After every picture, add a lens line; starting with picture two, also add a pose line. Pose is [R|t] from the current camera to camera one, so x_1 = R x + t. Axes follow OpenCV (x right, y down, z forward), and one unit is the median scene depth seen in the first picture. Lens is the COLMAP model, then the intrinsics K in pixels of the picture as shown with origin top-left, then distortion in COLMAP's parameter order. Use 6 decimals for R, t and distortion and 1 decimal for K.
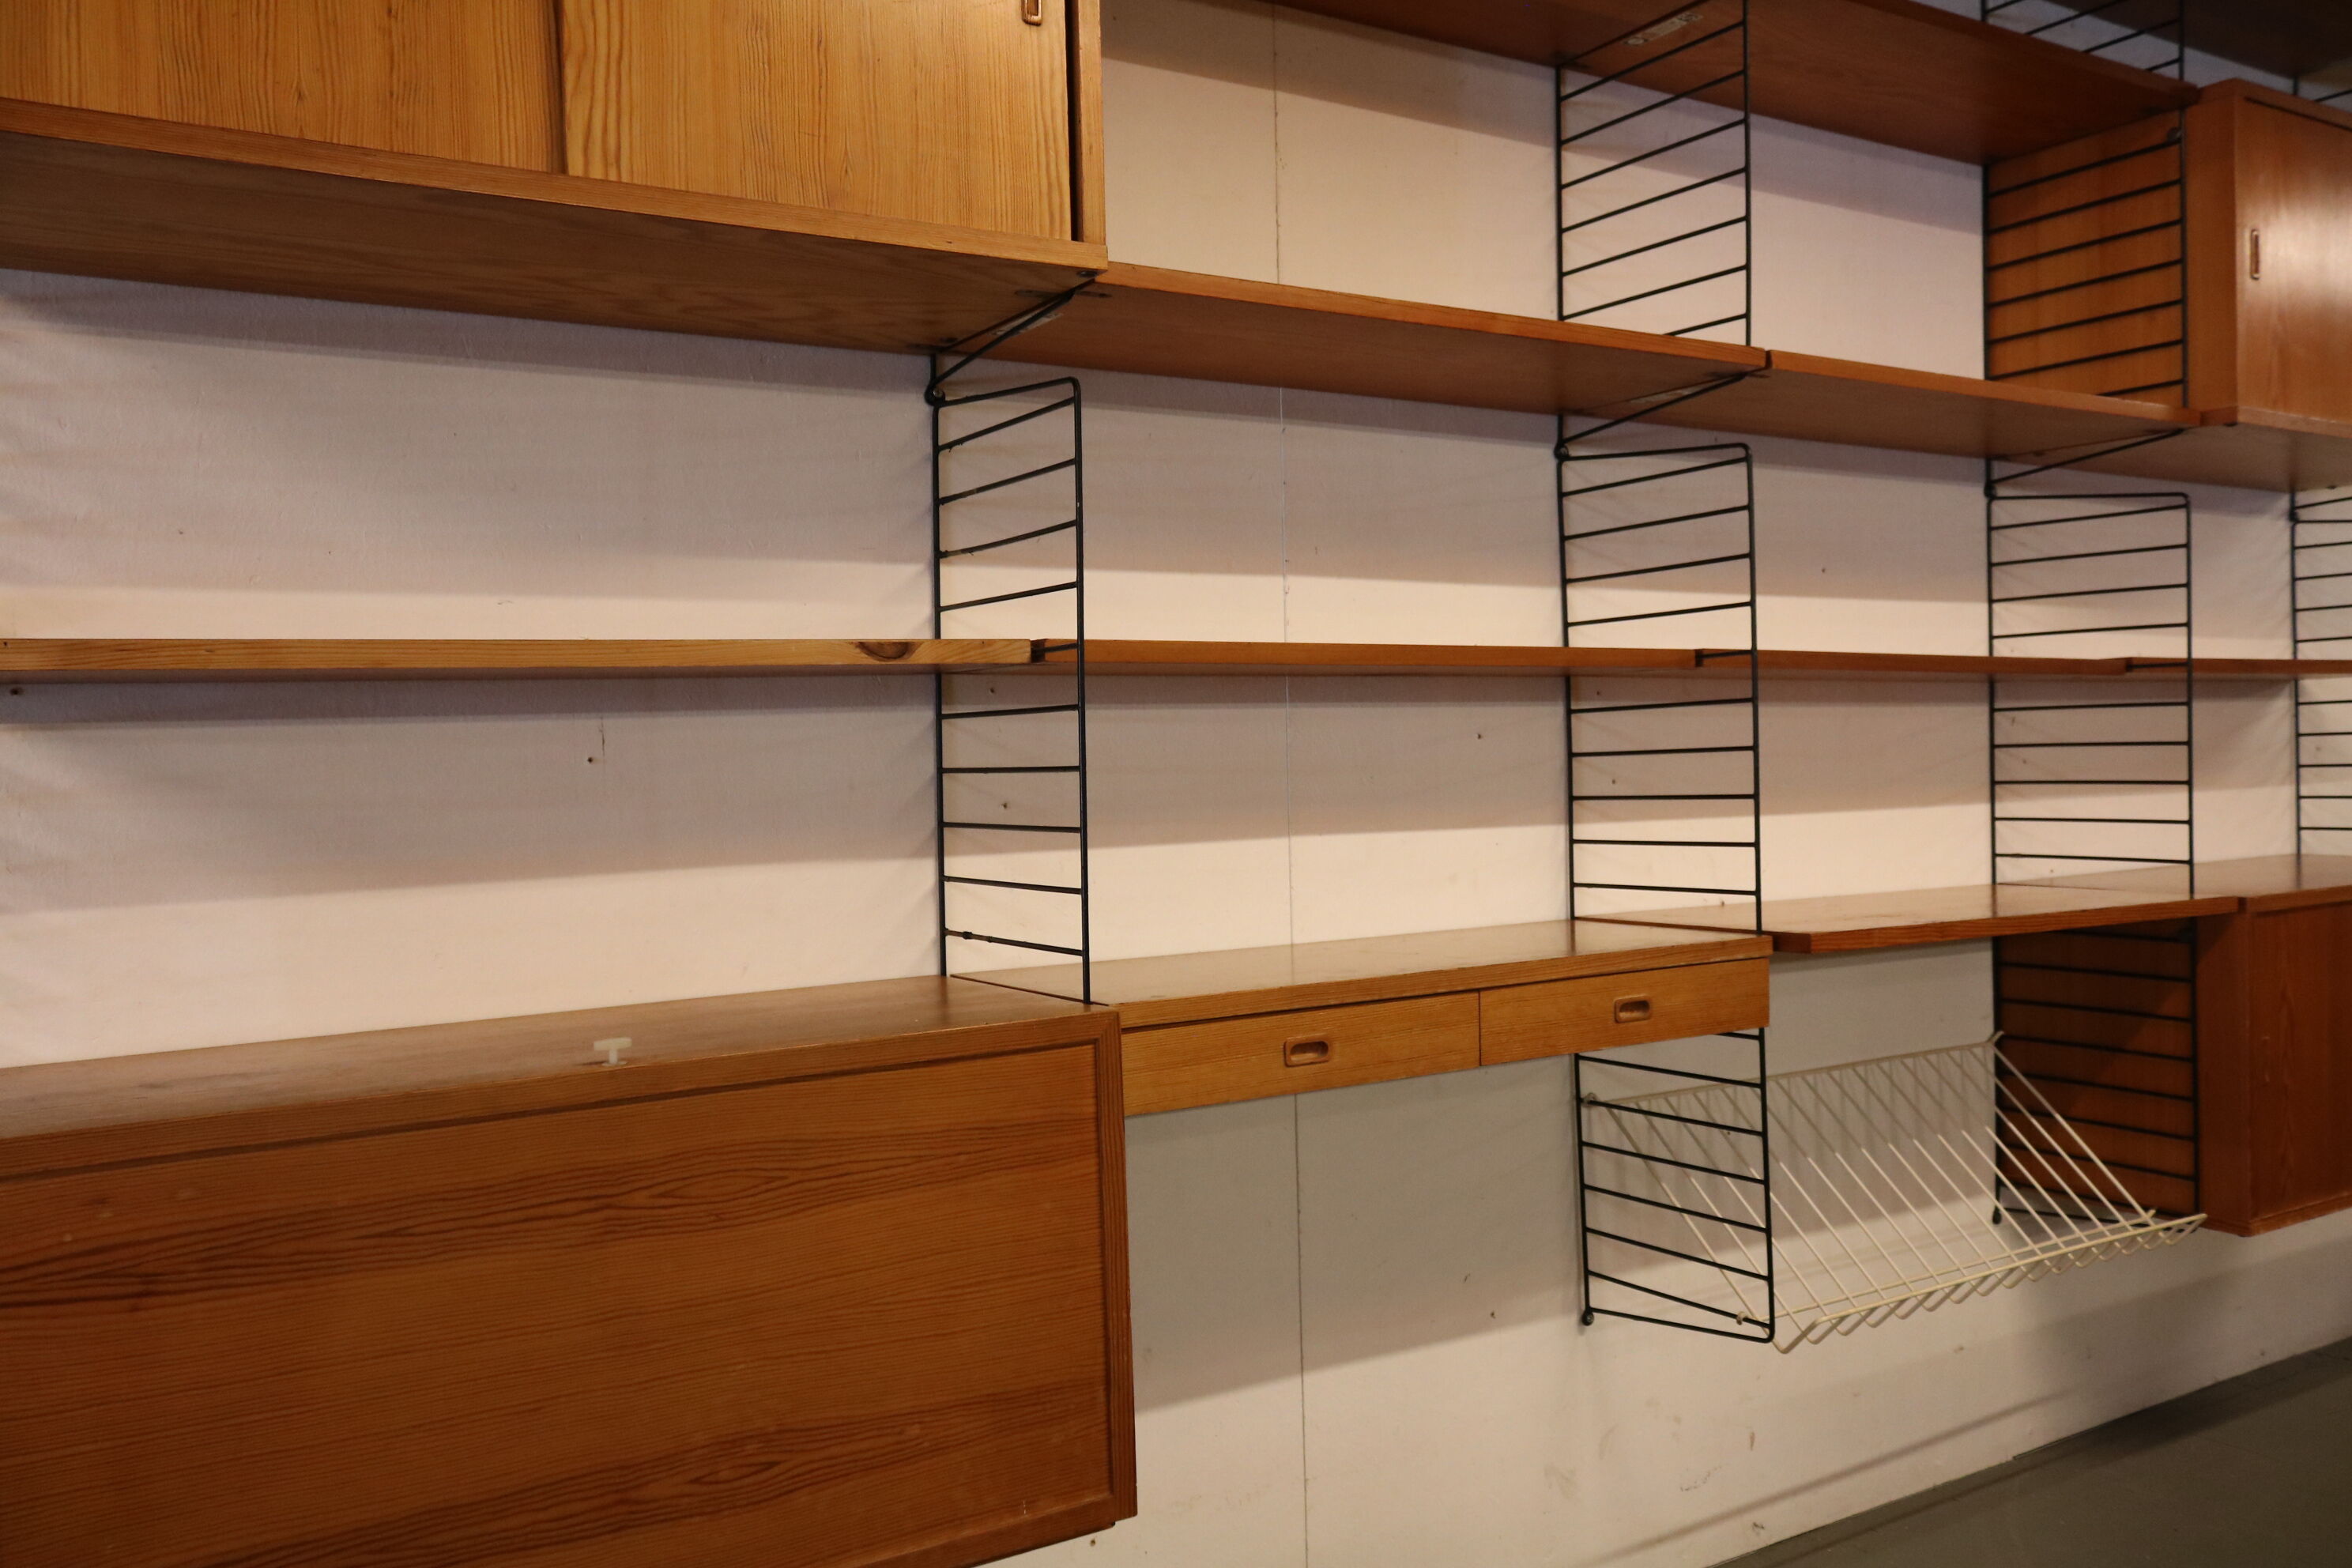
lens RADIAL K [[1871.4, 0, 1174.2], [0, 1871.4, 787.0], [0, 0, 1]] dist [-0.014070, 0.016056]
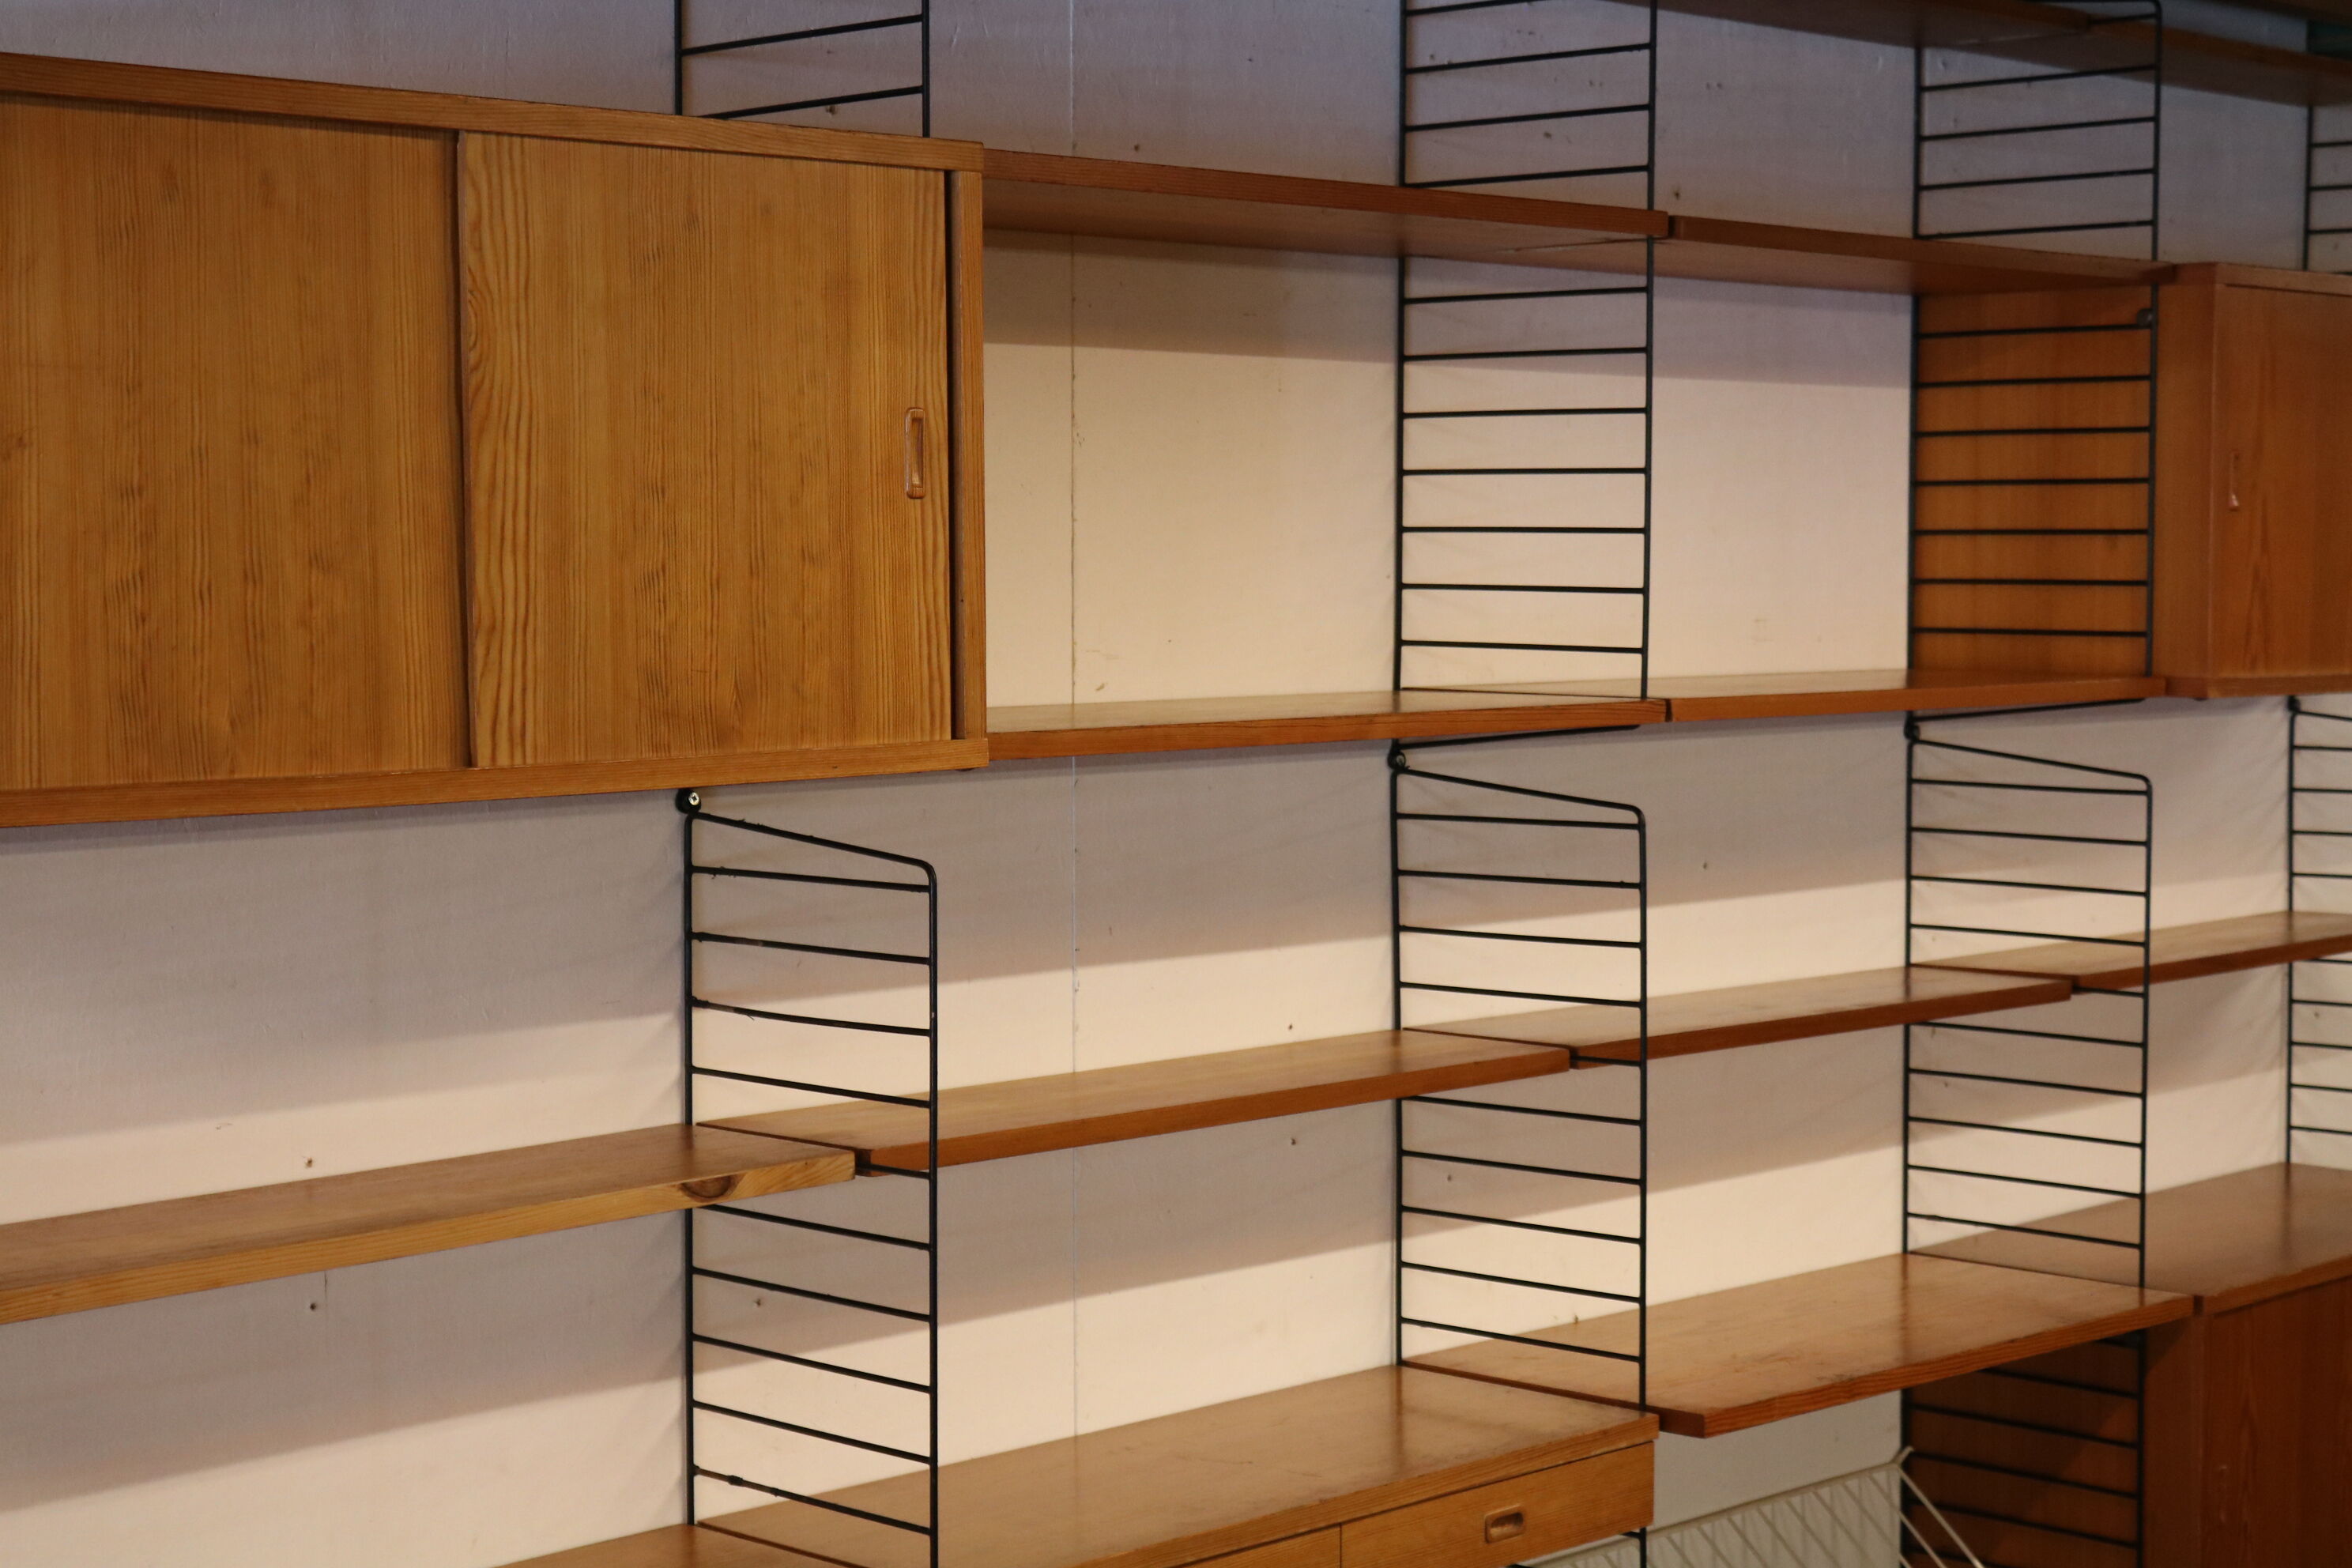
lens RADIAL K [[3813.9, 0, 1160.9], [0, 3813.9, 791.1], [0, 0, 1]] dist [0.007110, 0.000000]
pose [[0.974028, 0.005841, 0.226354, -0.249829], [-0.014758, 0.999179, 0.037723, -0.231805], [-0.225948, -0.040084, 0.973314, -0.520695]]
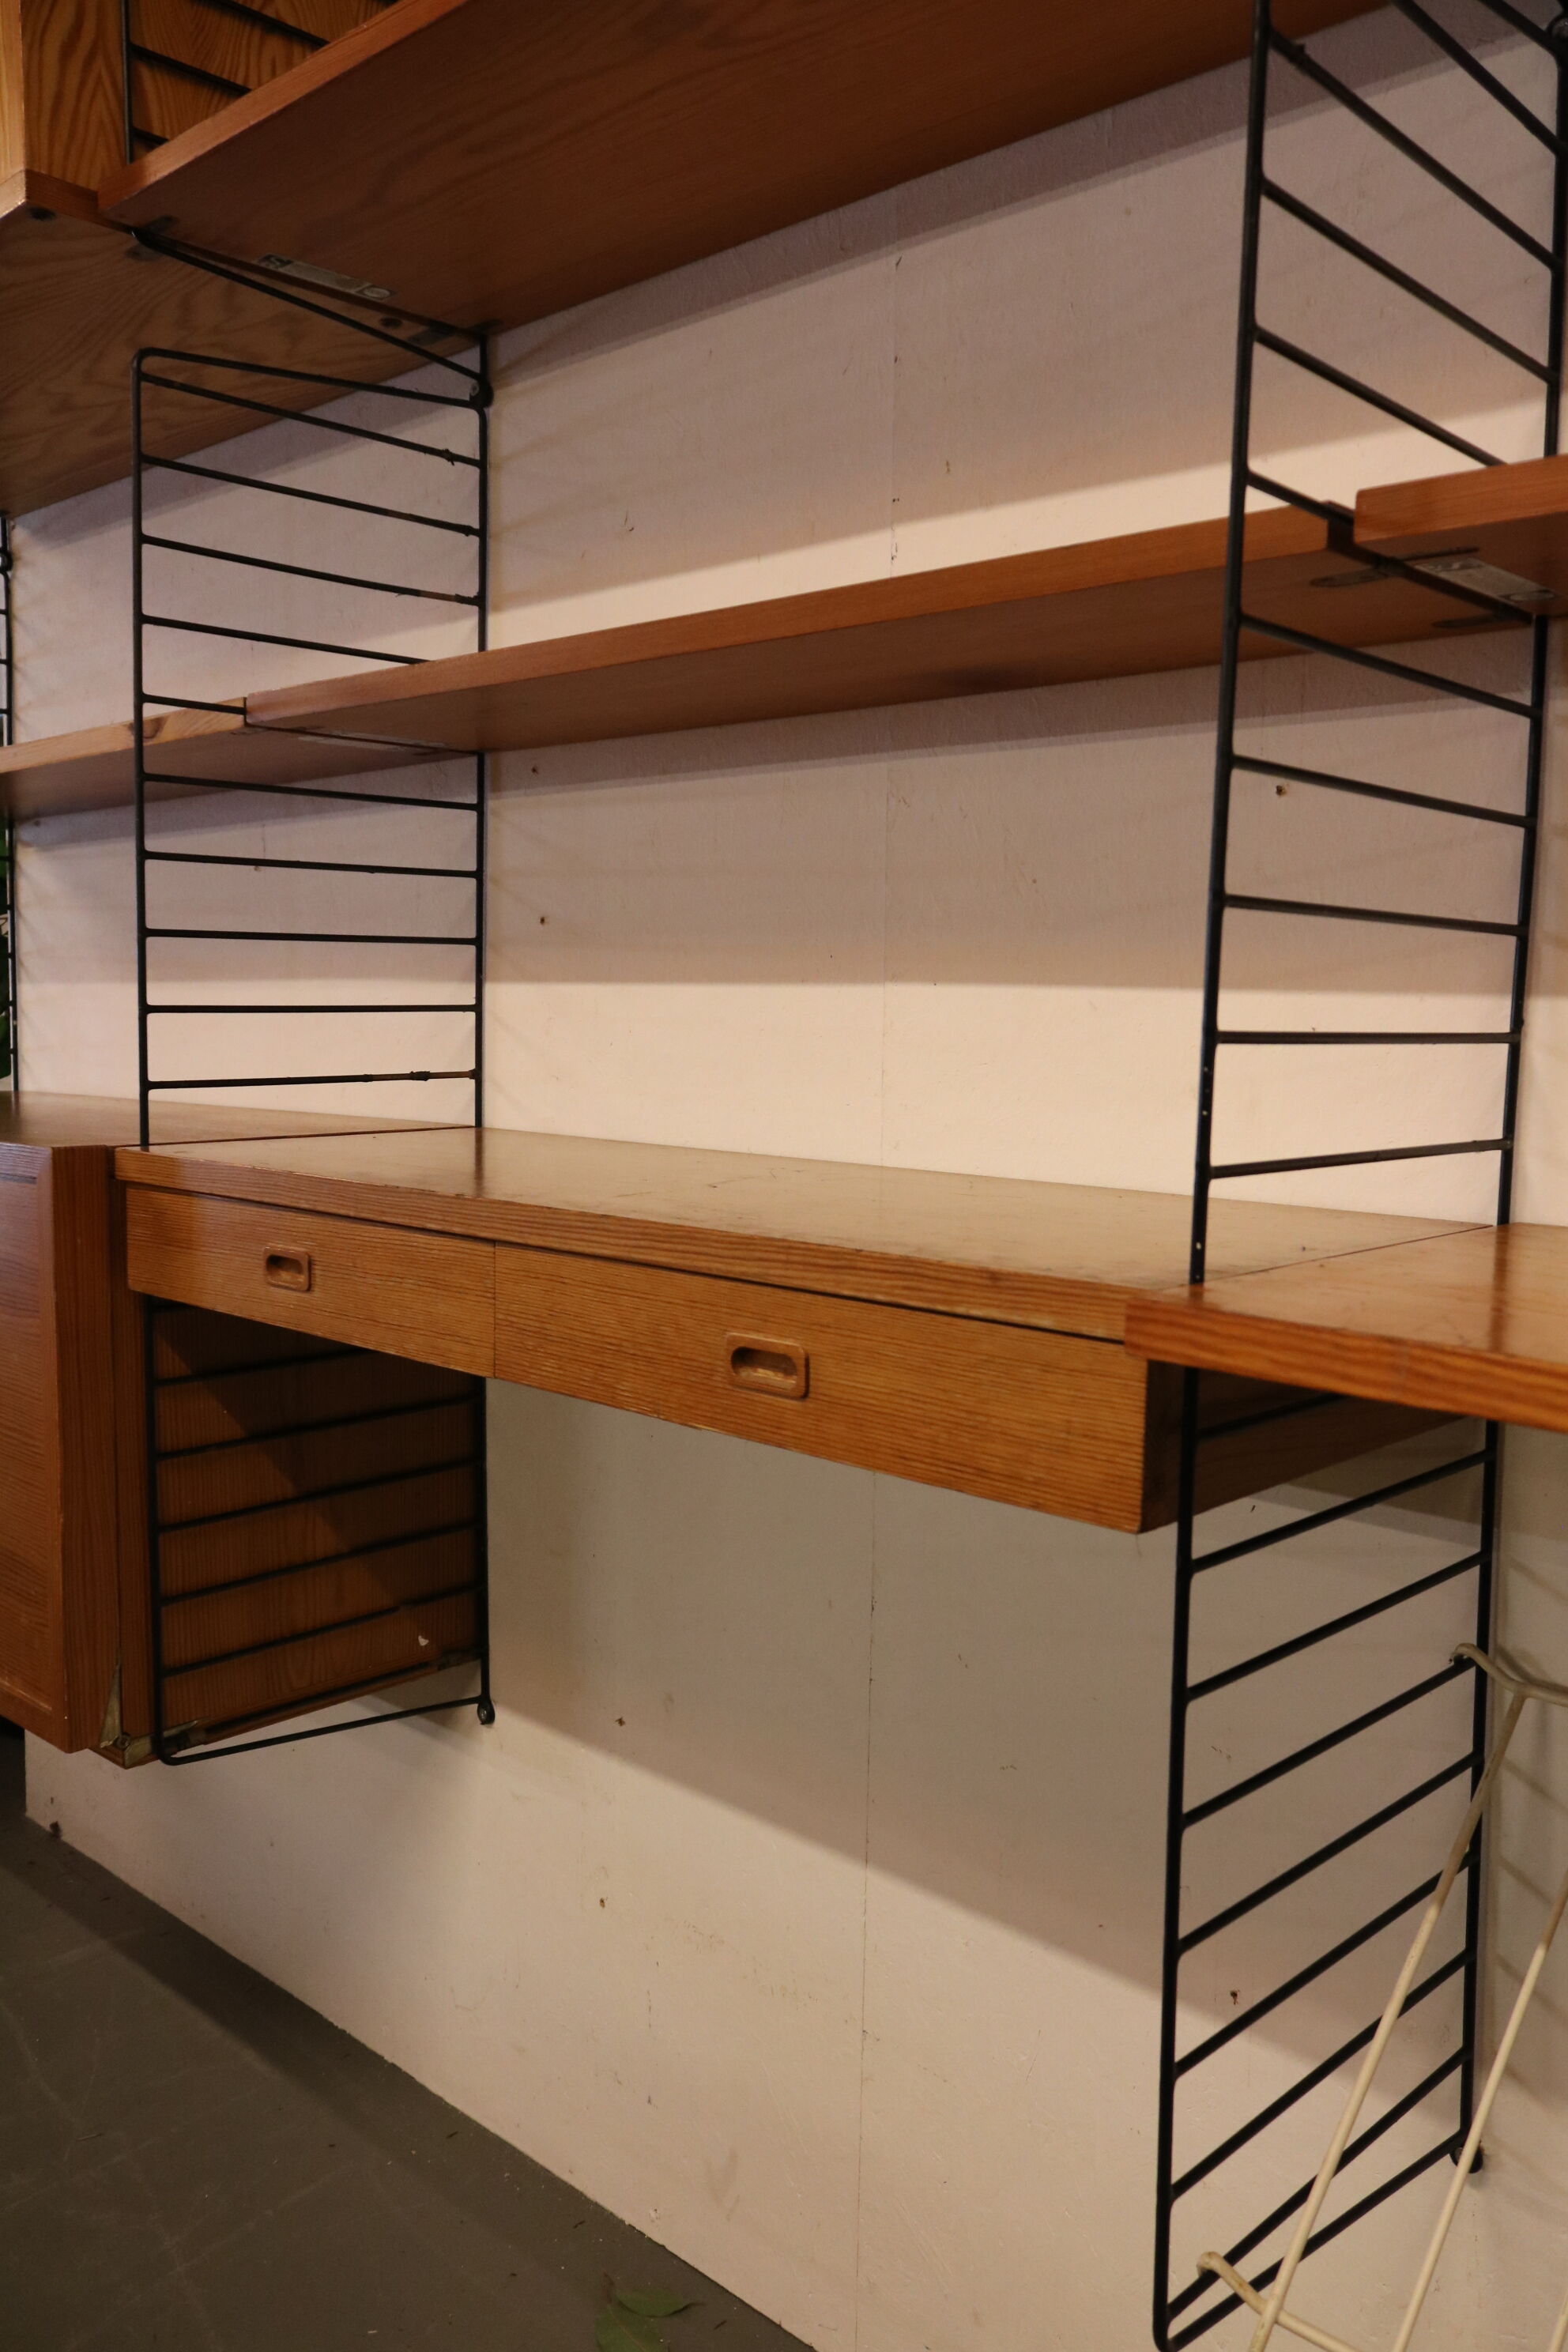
lens RADIAL K [[1871.4, 0, 782.7], [0, 1871.4, 1172.3], [0, 0, 1]] dist [-0.014070, 0.016056]
pose [[0.259594, 0.121530, -0.958040, 0.586532], [-0.031204, 0.992588, 0.117457, 0.016259], [0.965214, -0.000597, 0.261462, 0.768265]]
